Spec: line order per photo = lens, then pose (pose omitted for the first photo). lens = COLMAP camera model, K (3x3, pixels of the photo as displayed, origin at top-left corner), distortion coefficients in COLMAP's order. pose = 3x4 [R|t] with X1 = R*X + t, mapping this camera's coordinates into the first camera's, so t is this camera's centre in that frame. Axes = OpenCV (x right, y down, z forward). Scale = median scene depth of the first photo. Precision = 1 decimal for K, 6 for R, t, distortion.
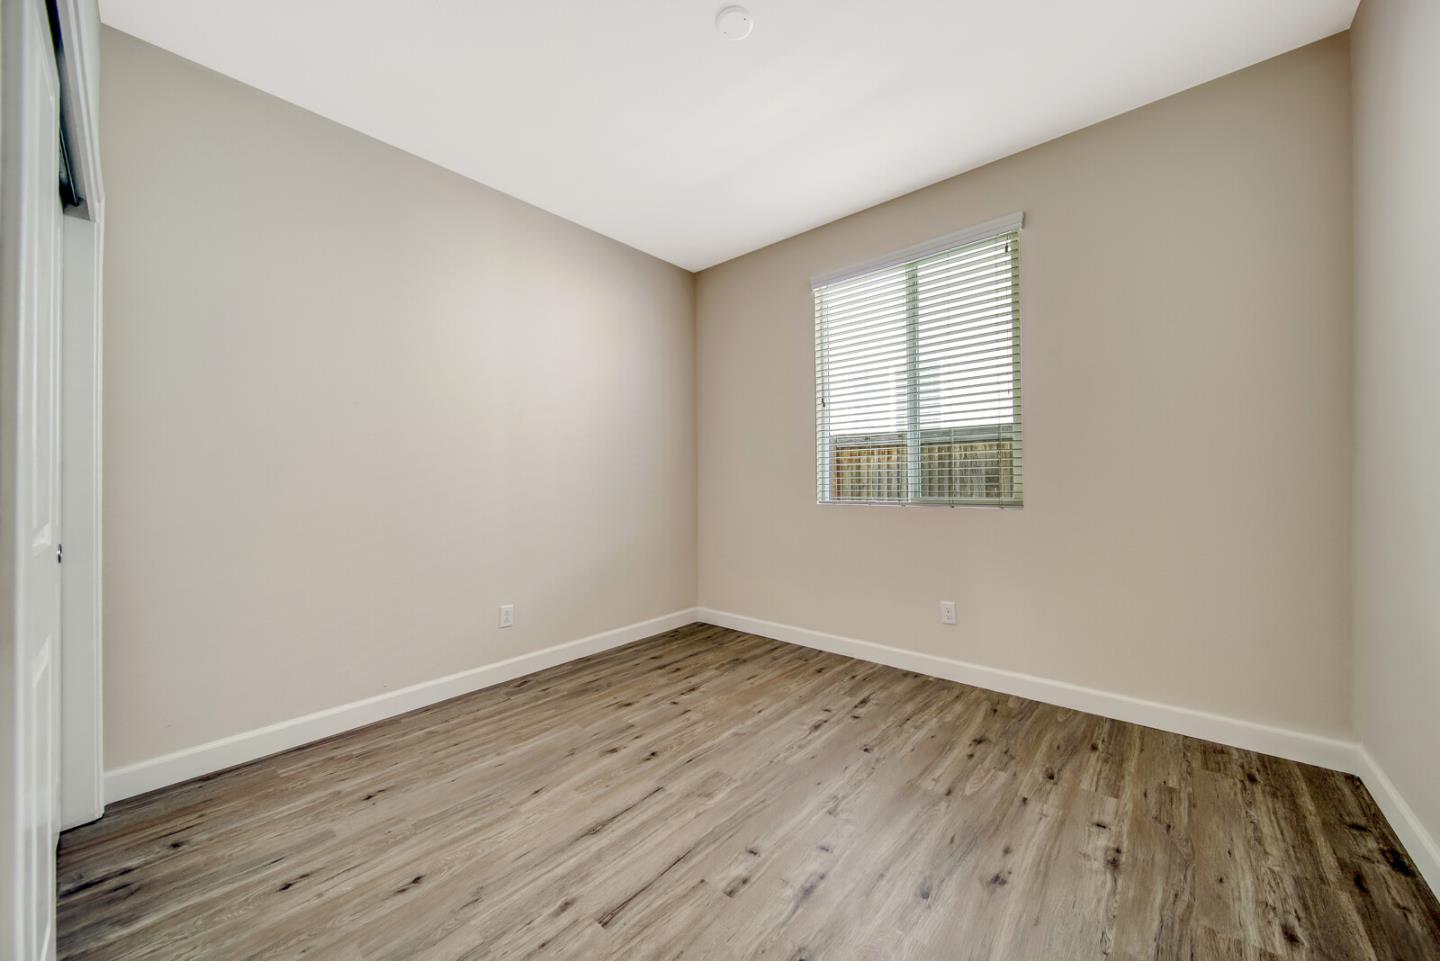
lens RADIAL K [[518.8, 0, 723.9], [0, 518.8, 480.2], [0, 0, 1]] dist [-0.000665, -0.001140]
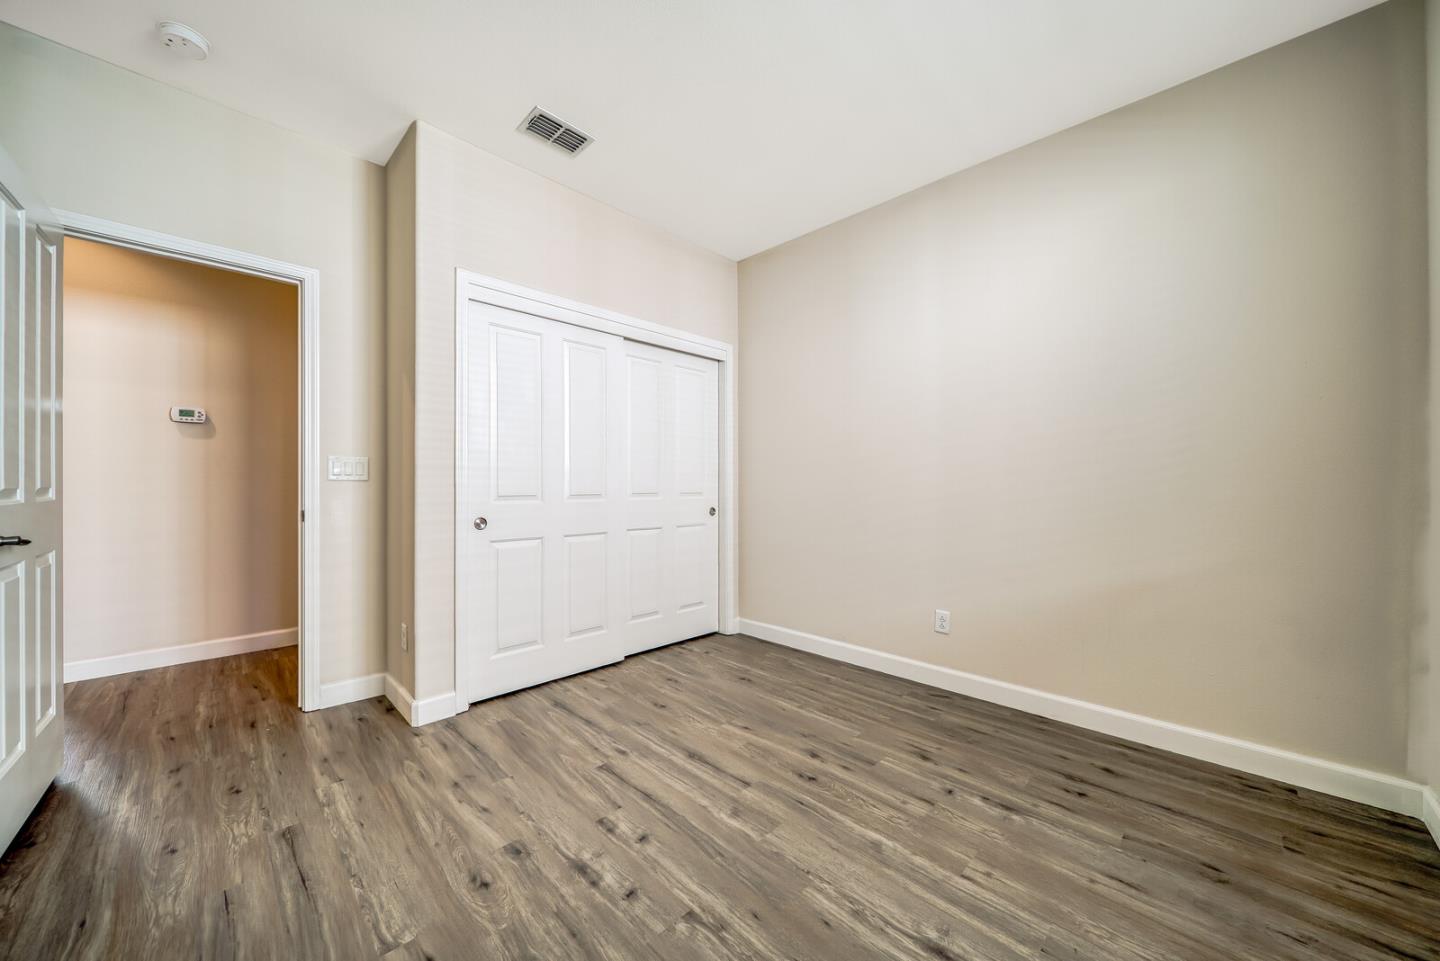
lens RADIAL K [[518.8, 0, 723.6], [0, 518.8, 483.1], [0, 0, 1]] dist [-0.000665, -0.001140]
pose [[-0.067886, 0.009713, -0.997646, 0.720638], [-0.000443, 0.999952, 0.009765, -0.011810], [0.997693, 0.001105, -0.067878, 0.814485]]
